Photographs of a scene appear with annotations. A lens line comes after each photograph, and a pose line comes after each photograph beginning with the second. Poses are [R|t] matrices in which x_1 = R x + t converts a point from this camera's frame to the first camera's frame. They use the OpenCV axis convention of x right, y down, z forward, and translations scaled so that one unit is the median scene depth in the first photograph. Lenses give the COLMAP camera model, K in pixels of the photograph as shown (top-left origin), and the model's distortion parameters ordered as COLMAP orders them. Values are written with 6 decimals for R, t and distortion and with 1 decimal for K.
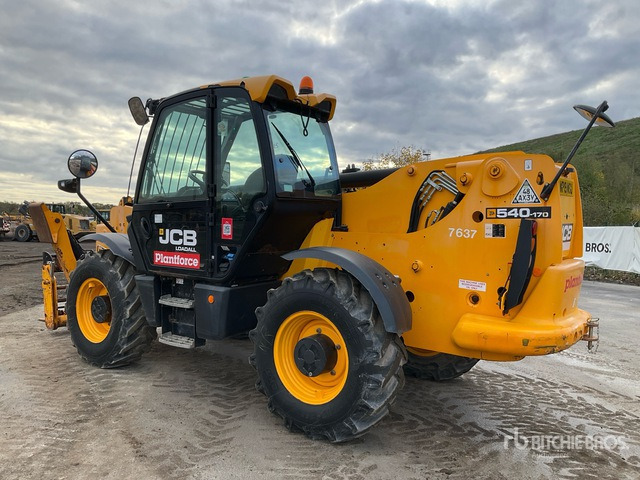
lens RADIAL K [[570.3, 0, 326.2], [0, 570.3, 235.3], [0, 0, 1]] dist [0.058868, -0.049157]
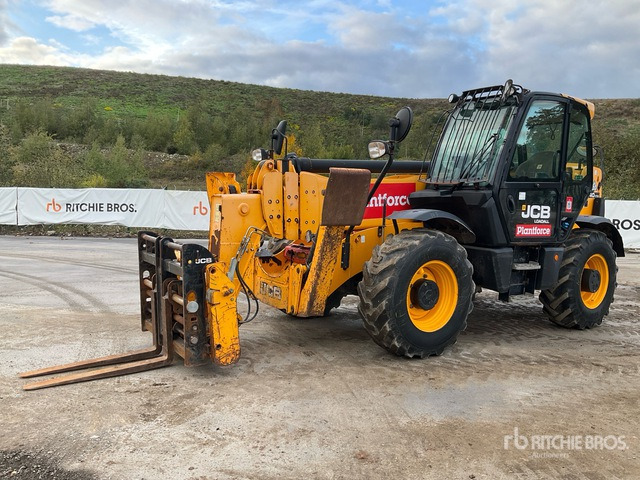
lens RADIAL K [[570.3, 0, 315.3], [0, 570.3, 238.3], [0, 0, 1]] dist [0.058868, -0.049157]
pose [[0.259542, -0.076818, 0.962672, -1.538999], [-0.006406, 0.996673, 0.081258, -0.036334], [-0.965710, -0.027257, 0.258187, 1.125107]]
